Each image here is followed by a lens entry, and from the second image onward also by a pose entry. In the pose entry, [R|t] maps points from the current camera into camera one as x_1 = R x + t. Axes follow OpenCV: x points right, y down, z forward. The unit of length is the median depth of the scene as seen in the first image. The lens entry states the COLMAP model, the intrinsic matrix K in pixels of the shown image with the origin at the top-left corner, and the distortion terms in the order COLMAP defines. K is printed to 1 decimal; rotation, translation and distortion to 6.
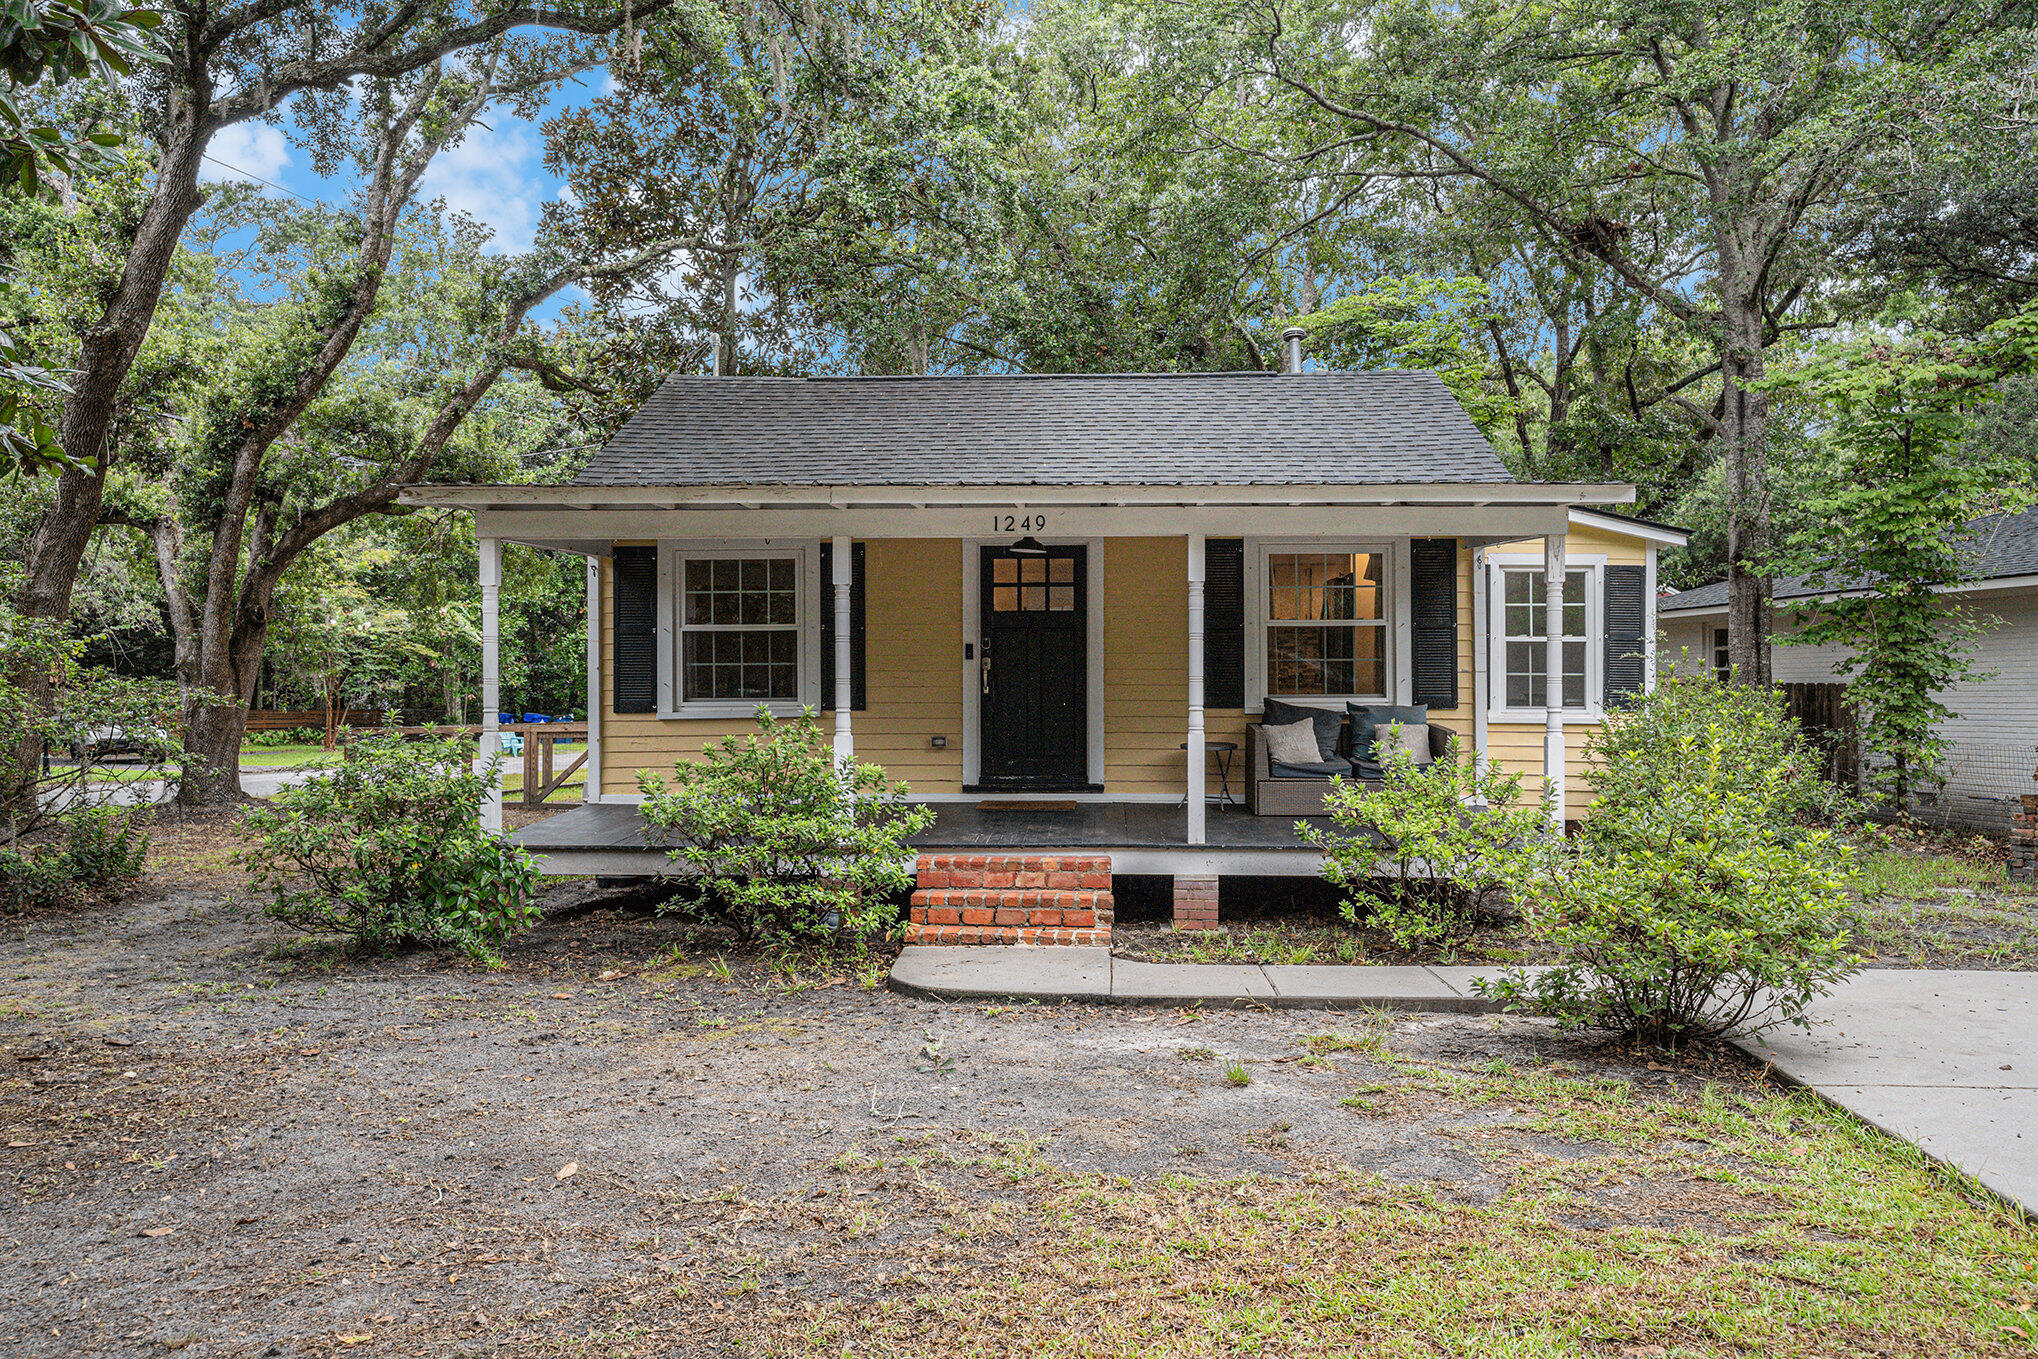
lens RADIAL K [[1700.2, 0, 1019.0], [0, 1700.2, 679.5], [0, 0, 1]] dist [0.036120, -0.000568]
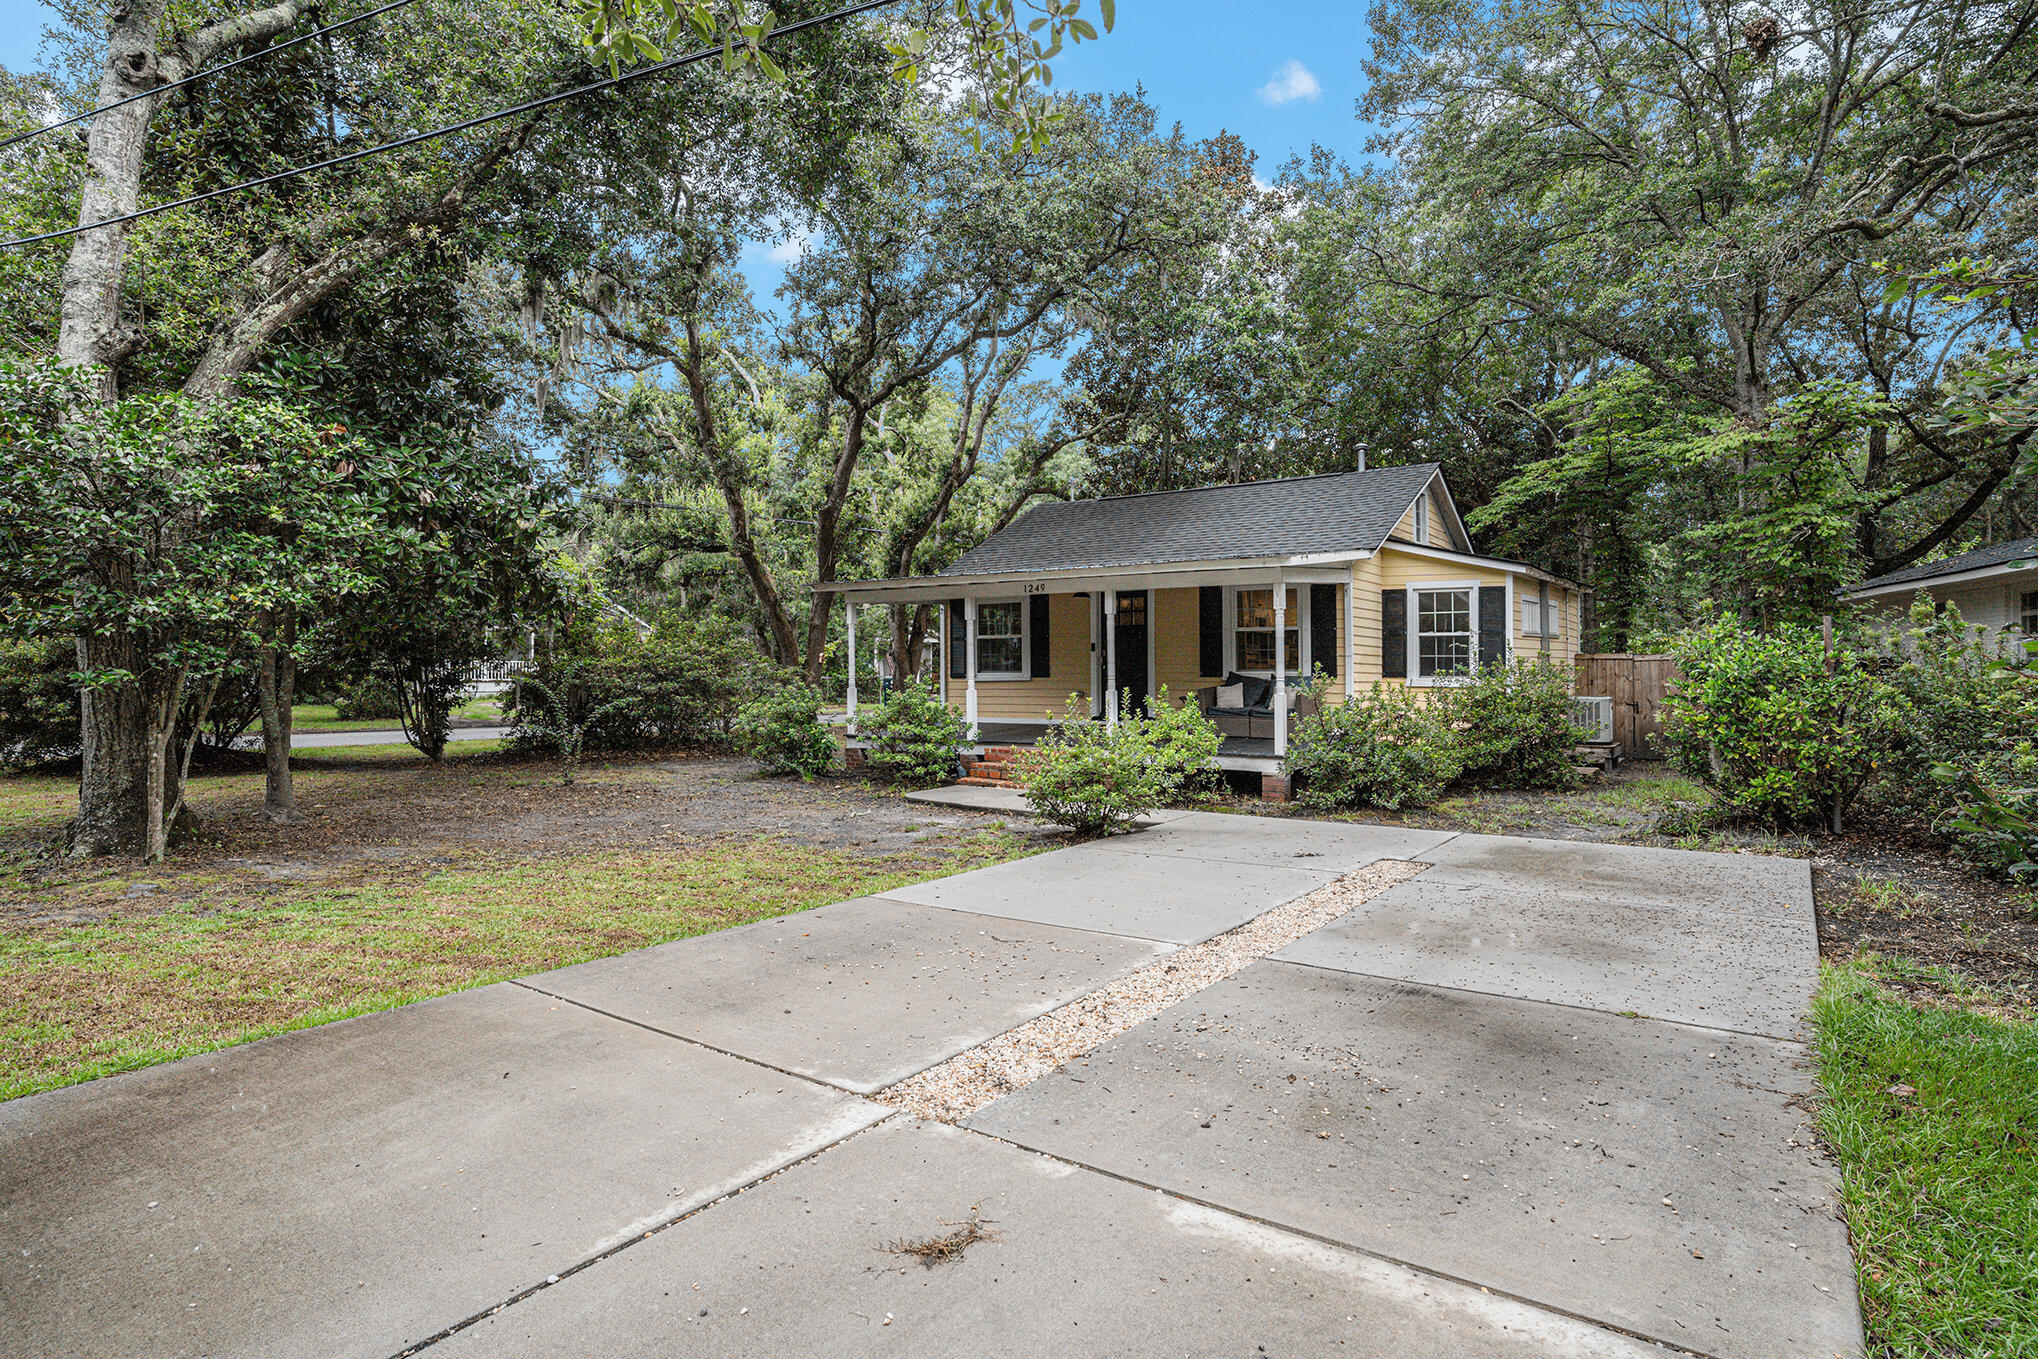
lens RADIAL K [[1146.1, 0, 951.9], [0, 1146.1, 669.5], [0, 0, 1]] dist [-0.021953, -0.000165]
pose [[0.806679, 0.000954, -0.590989, 0.611586], [0.012112, 0.999762, 0.018147, -0.016406], [0.590865, -0.021797, 0.806476, -0.155025]]
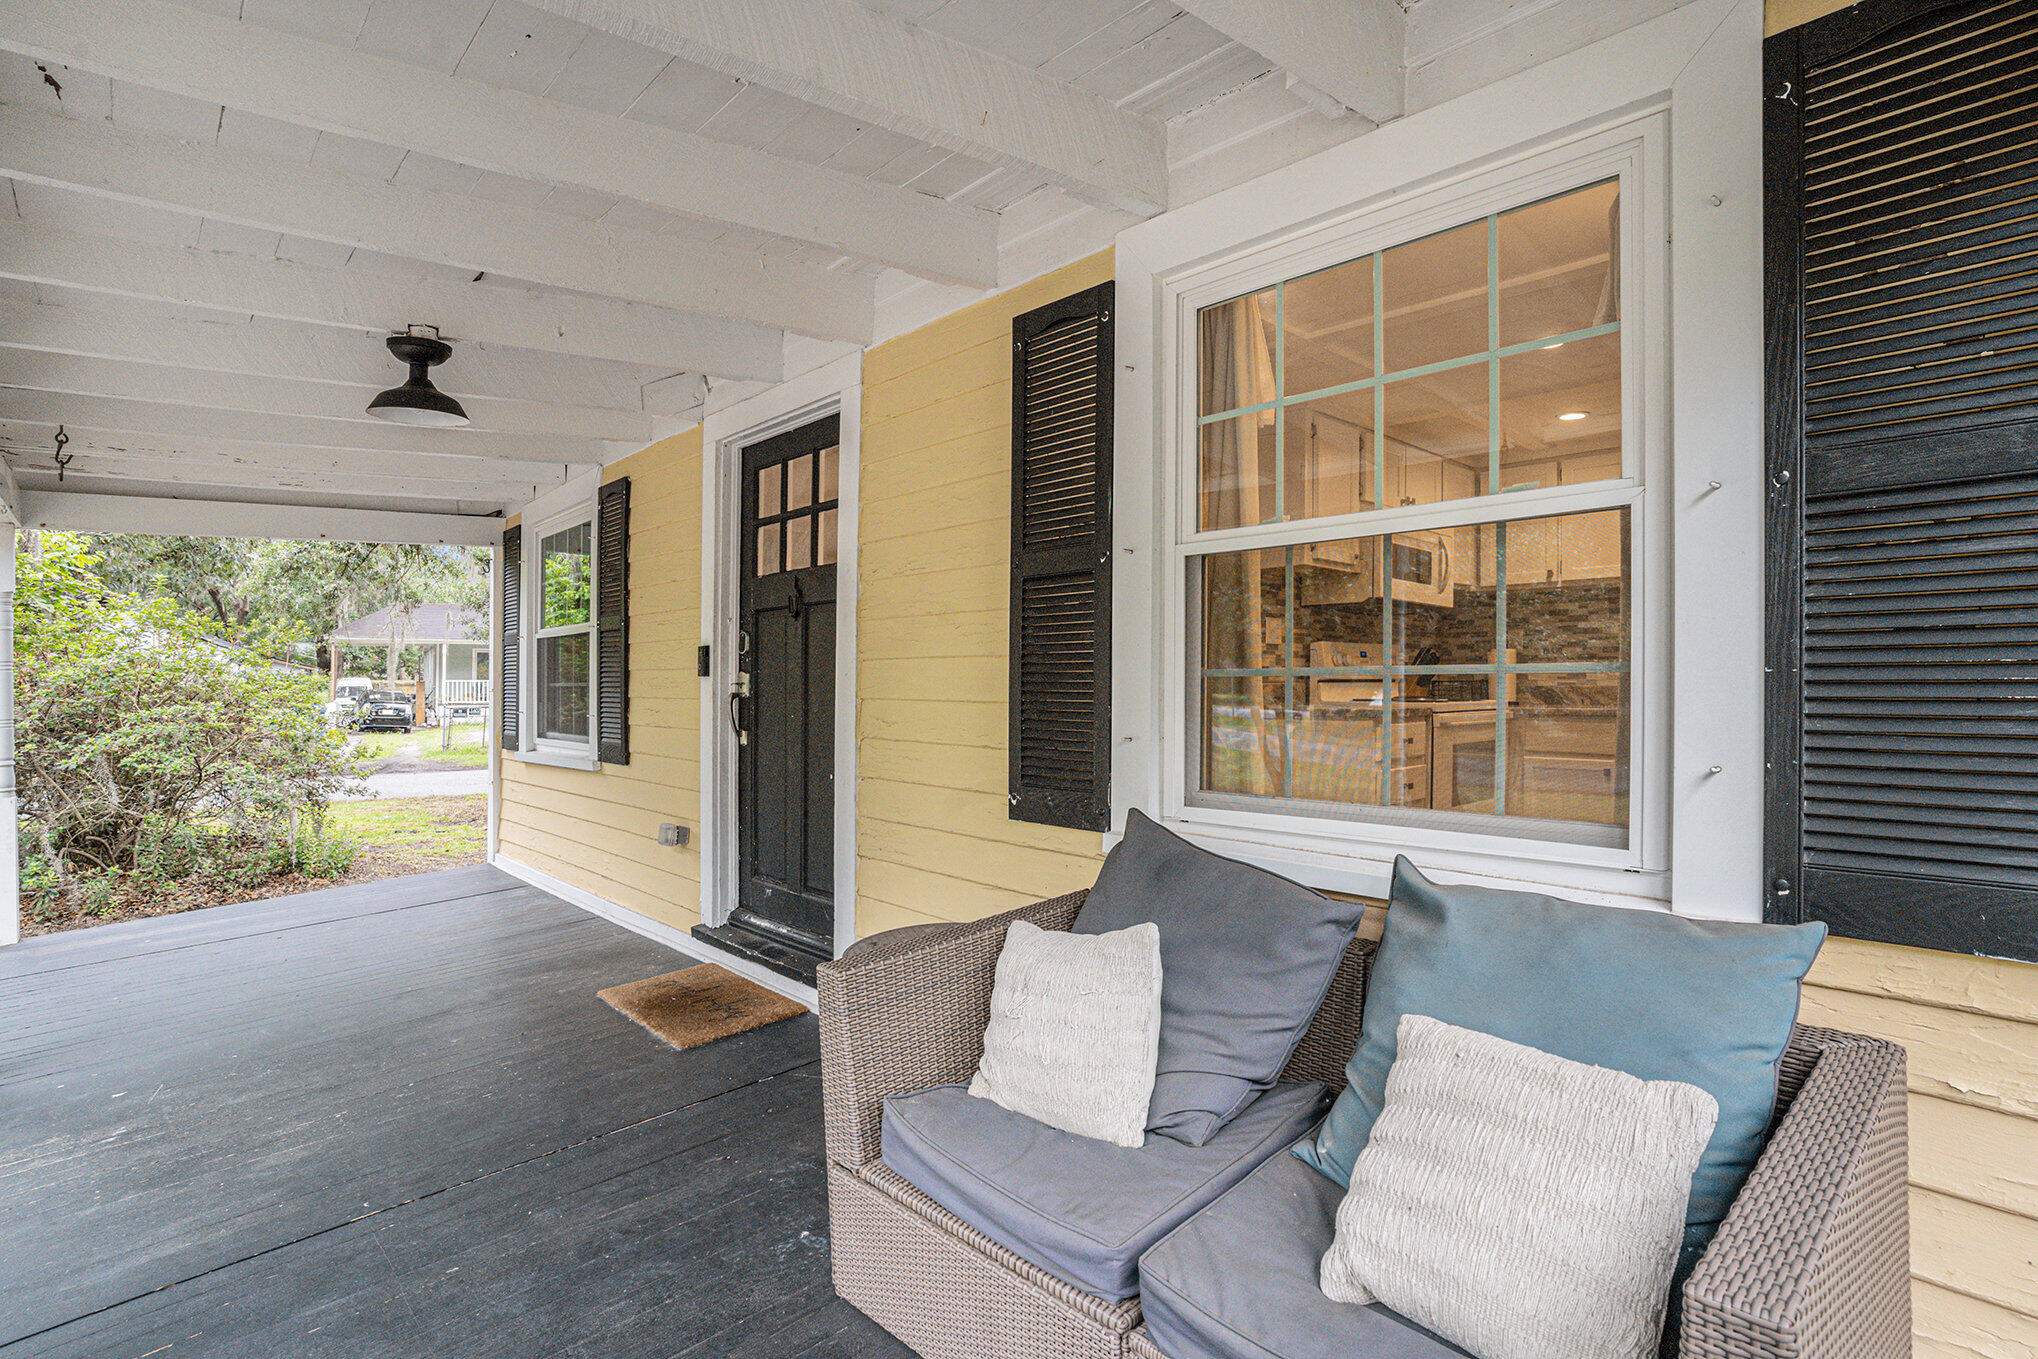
lens RADIAL K [[1027.7, 0, 966.4], [0, 1027.7, 683.6], [0, 0, 1]] dist [-0.025233, 0.000385]
pose [[0.687300, 0.003072, -0.726367, 0.242824], [-0.004621, 0.999989, -0.000142, -0.009767], [0.726359, 0.003454, 0.687307, 0.840694]]
